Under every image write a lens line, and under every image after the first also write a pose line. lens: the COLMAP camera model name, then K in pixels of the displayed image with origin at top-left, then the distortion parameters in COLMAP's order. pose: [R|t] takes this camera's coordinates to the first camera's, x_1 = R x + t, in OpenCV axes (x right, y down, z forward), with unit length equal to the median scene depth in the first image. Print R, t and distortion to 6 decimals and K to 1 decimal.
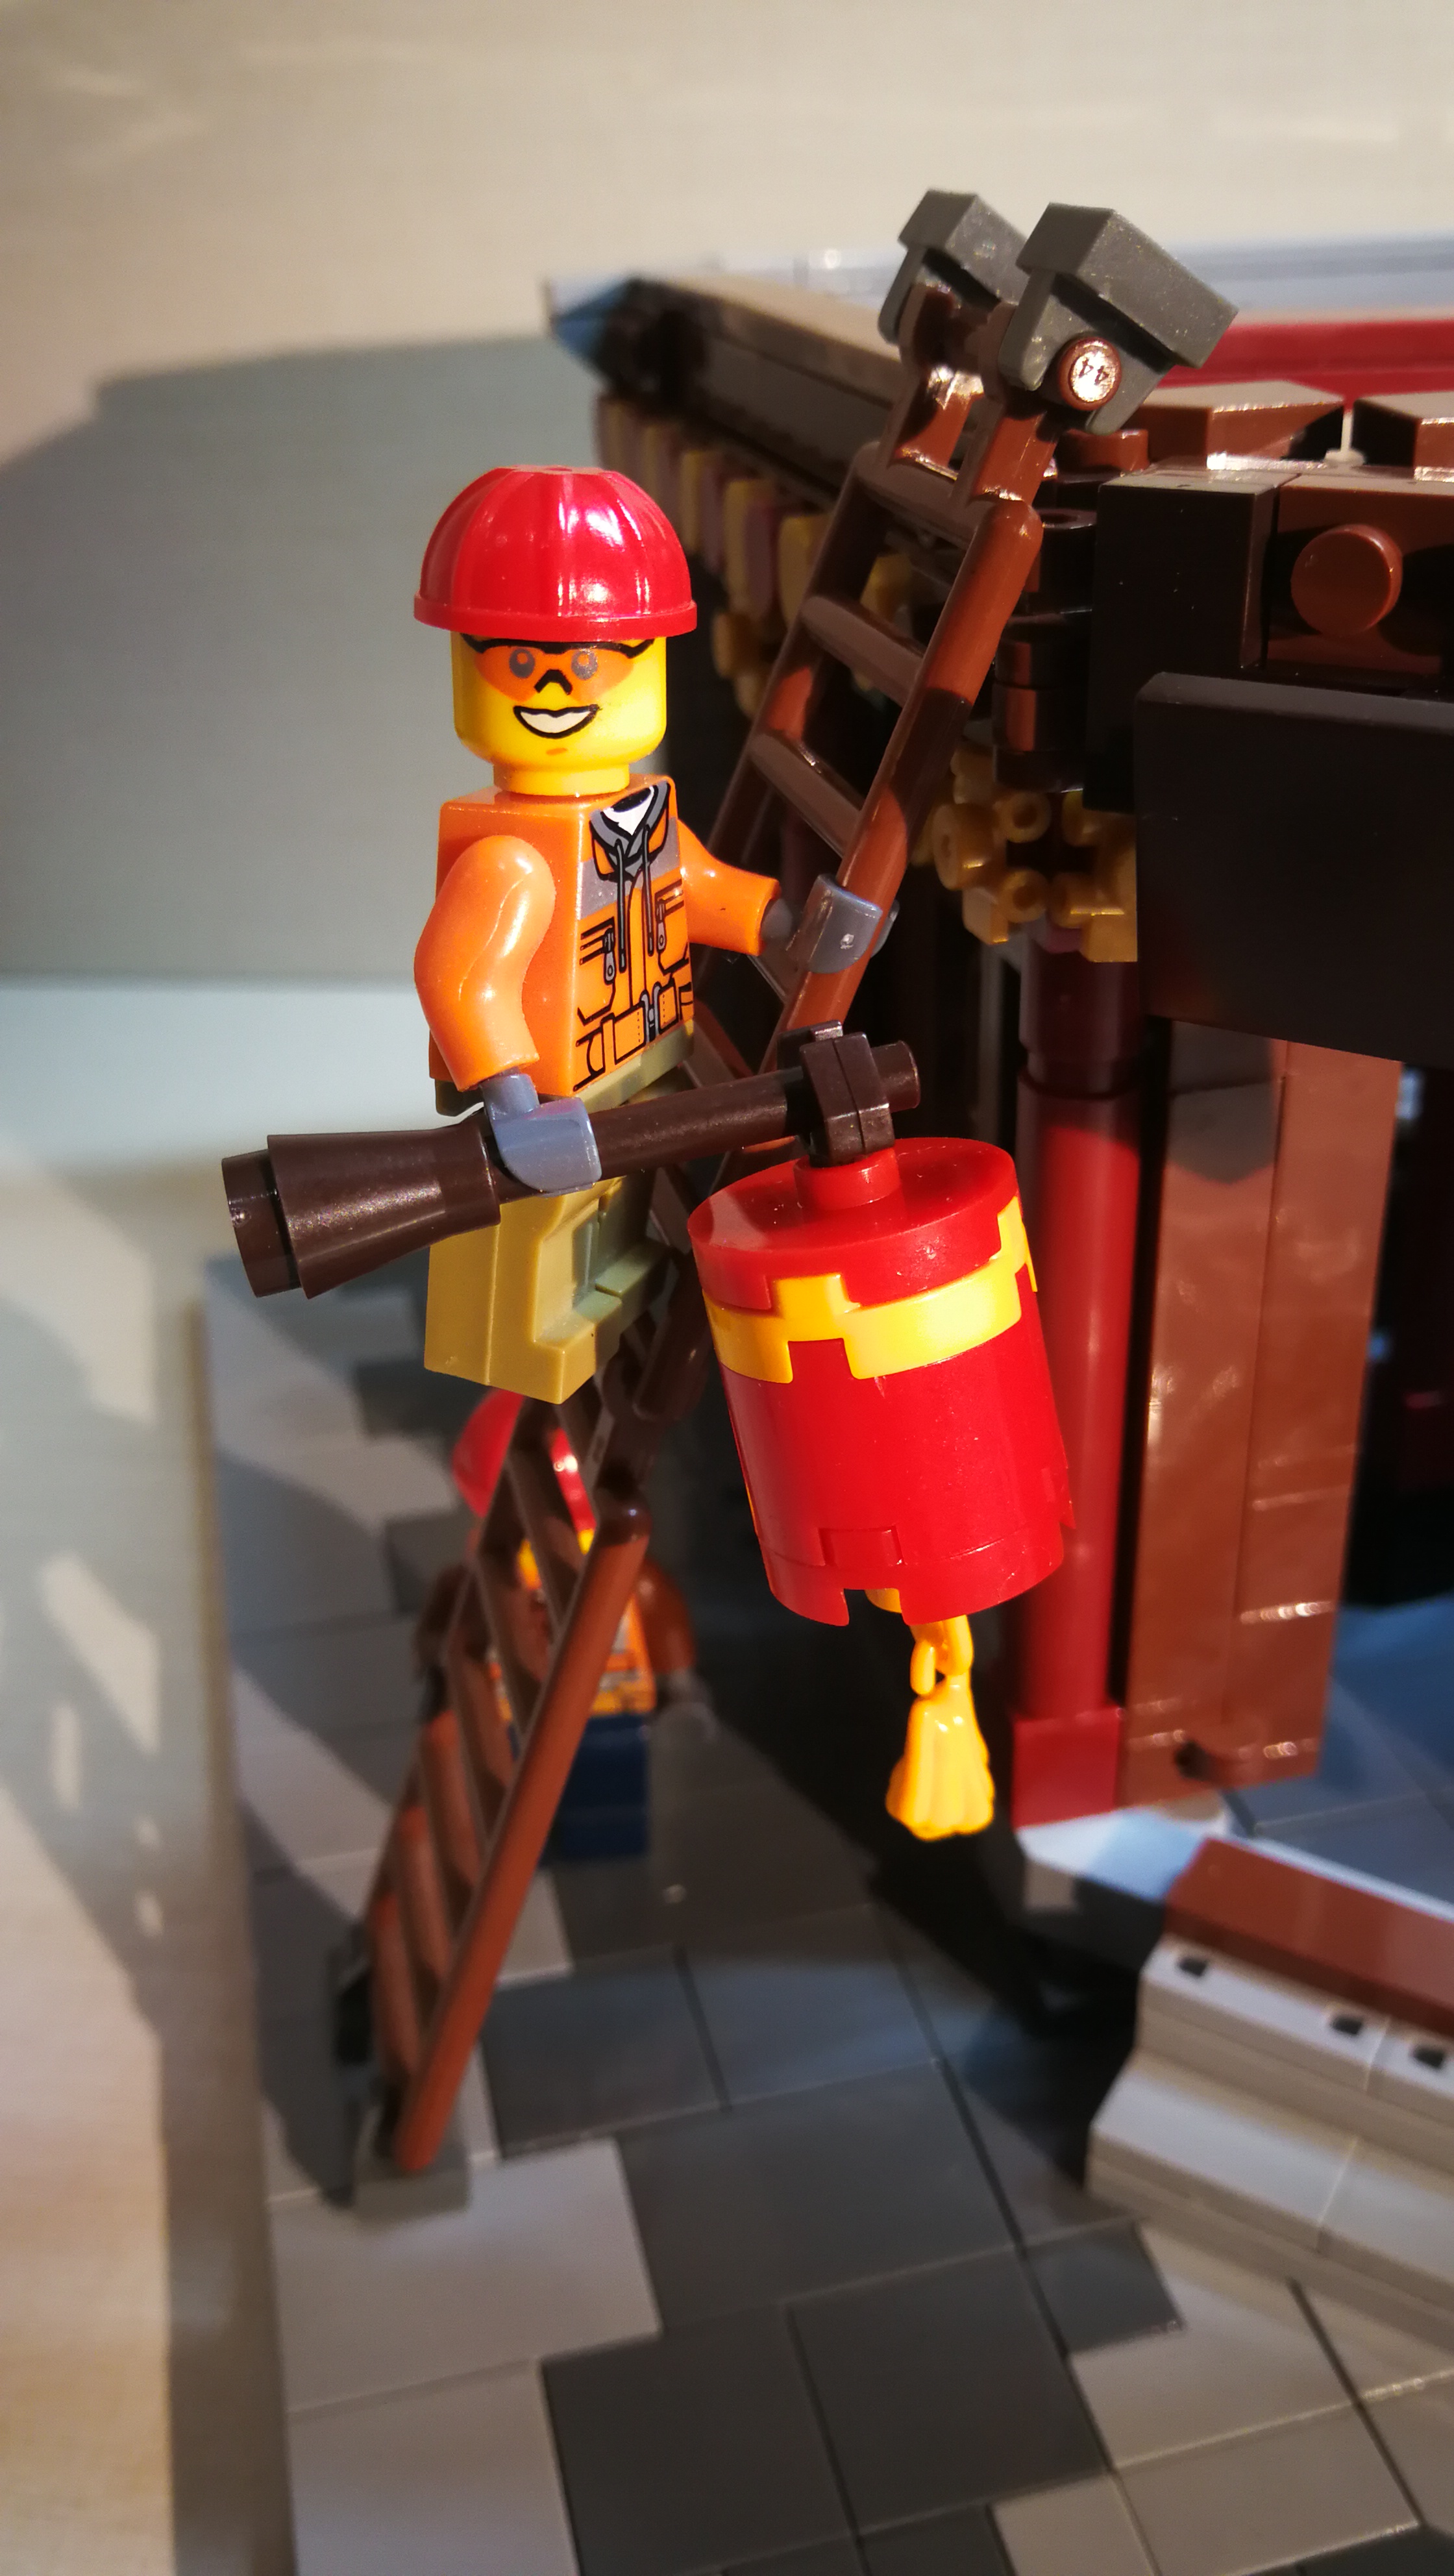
lens RADIAL K [[2190.9, 0, 727.0], [0, 2190.9, 1288.0], [0, 0, 1]] dist [-0.018515, -0.000889]
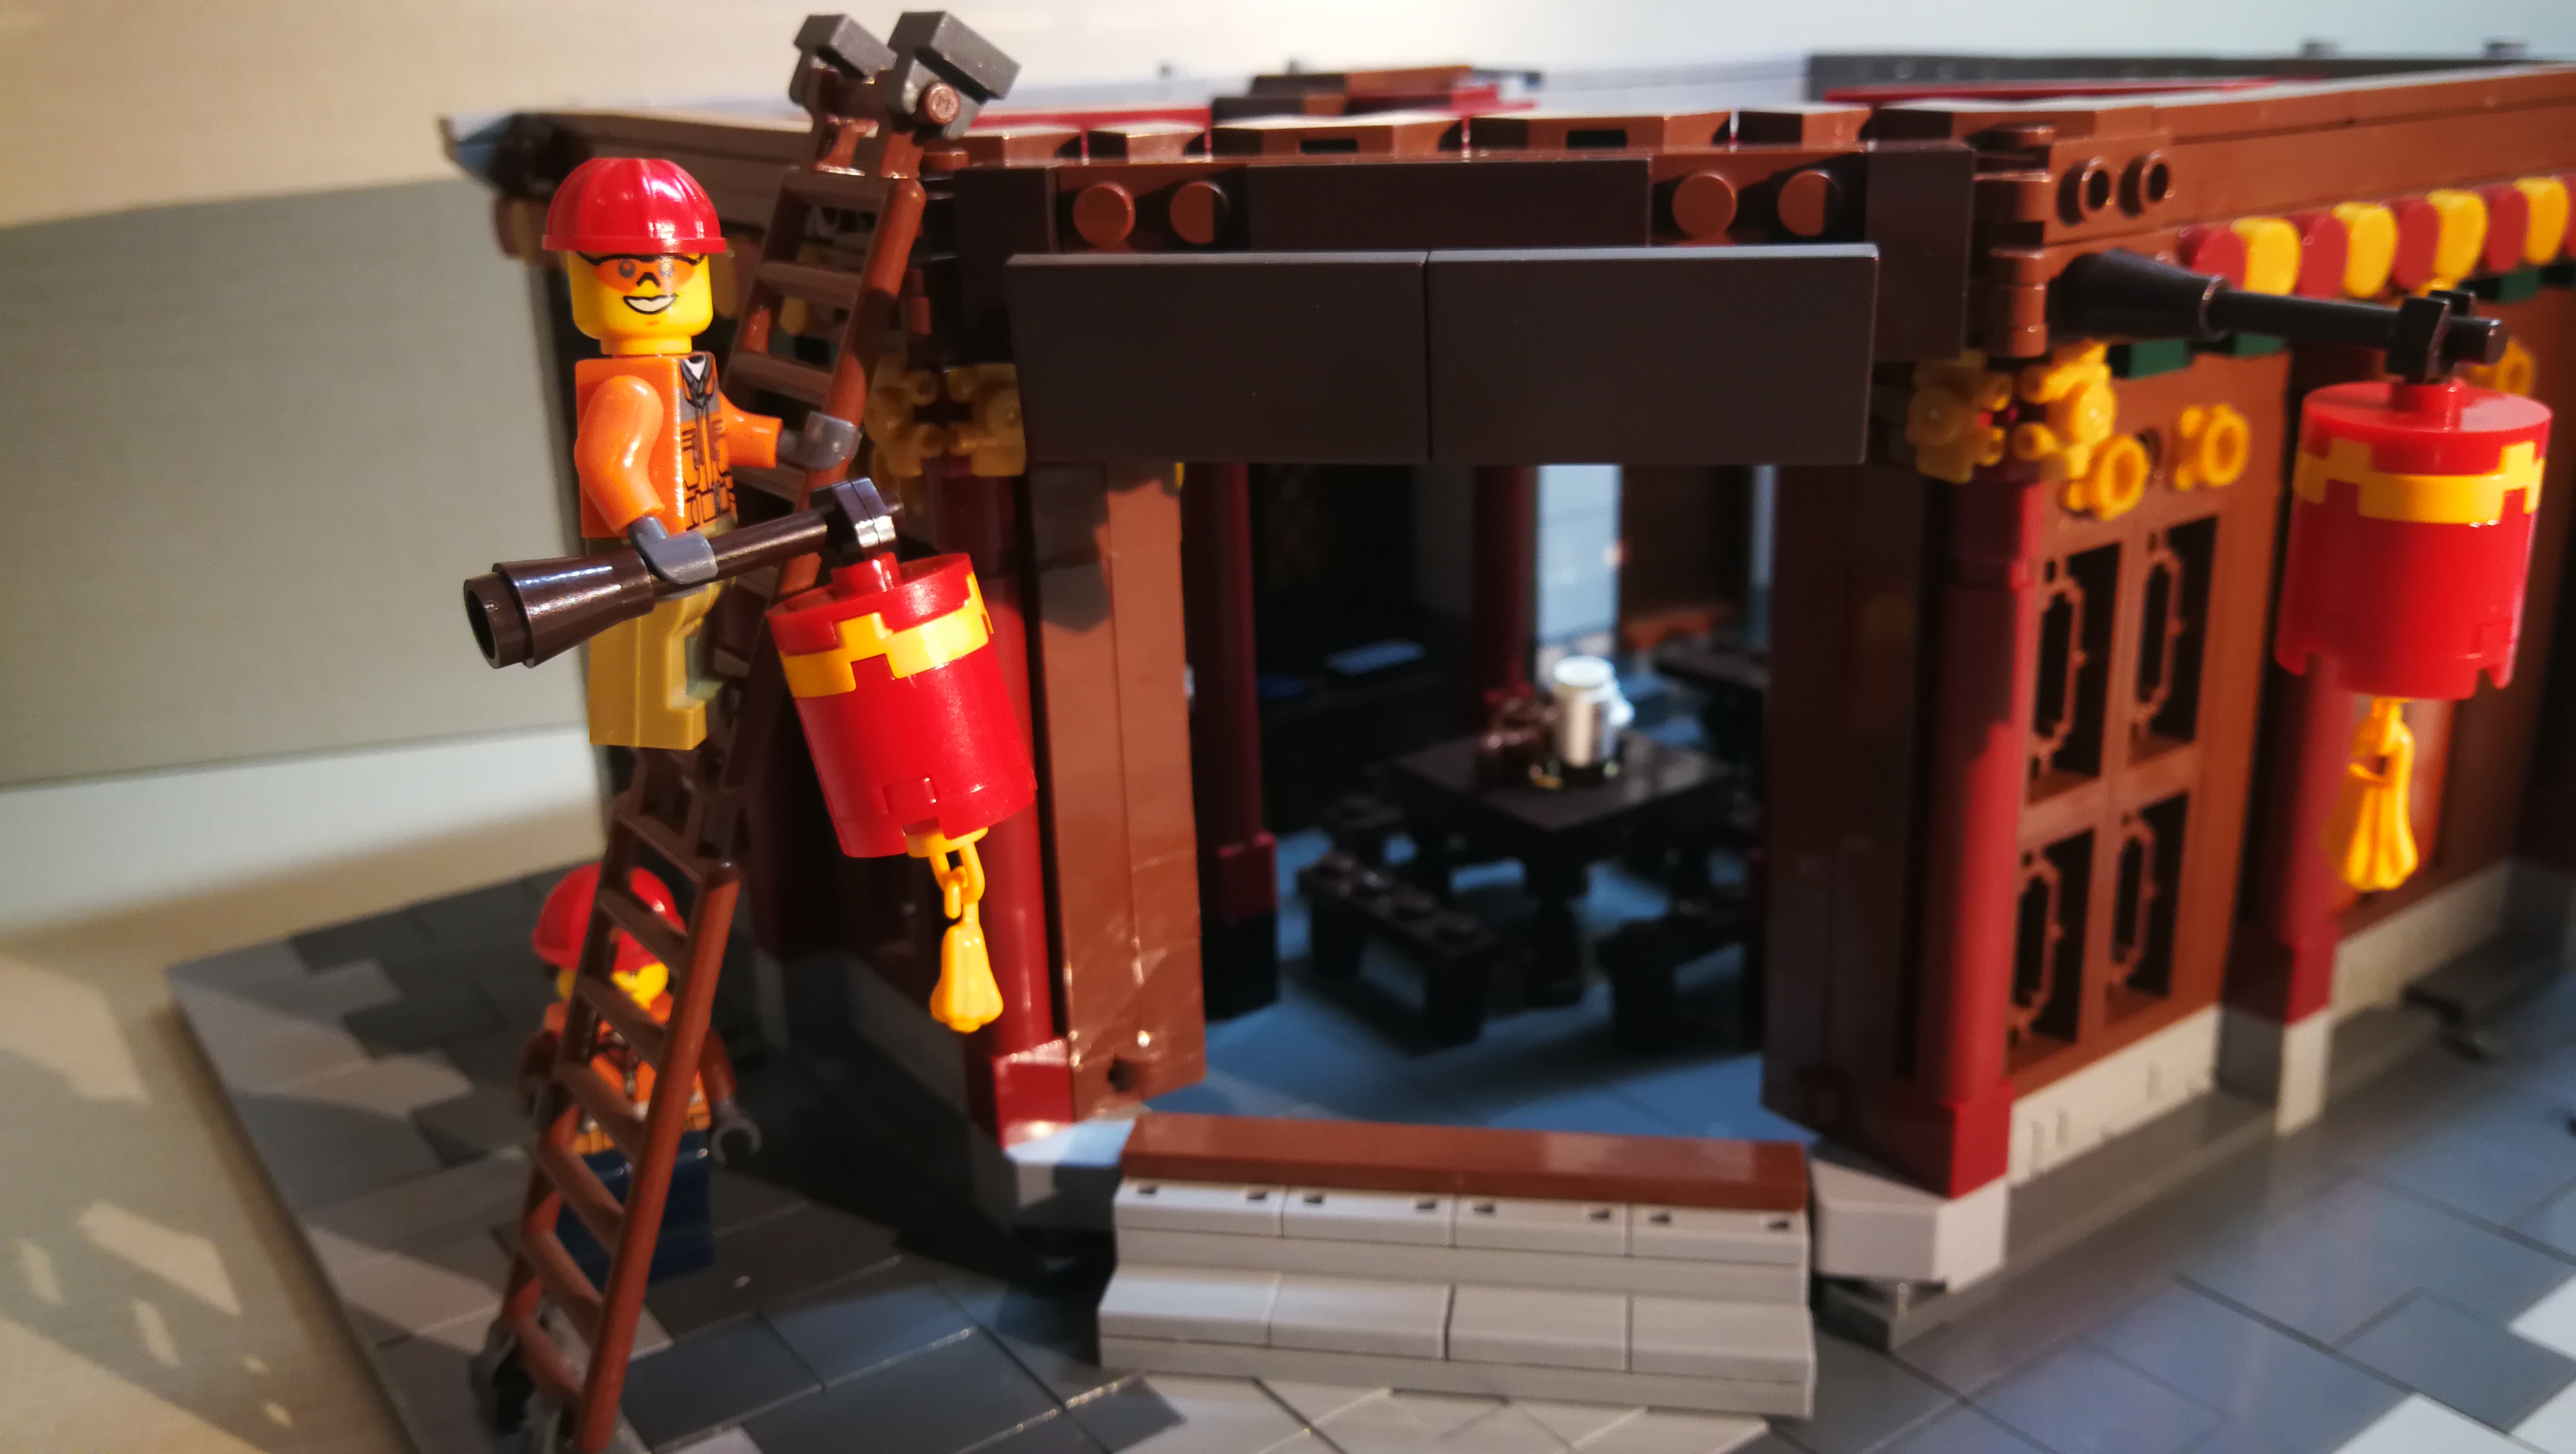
lens RADIAL K [[2190.9, 0, 1288.0], [0, 2190.9, 727.0], [0, 0, 1]] dist [-0.018515, -0.000889]
pose [[0.926685, -0.110690, 0.359170, -0.231898], [0.178857, 0.970378, -0.162410, 0.351673], [-0.330553, 0.214743, 0.919032, -0.513529]]
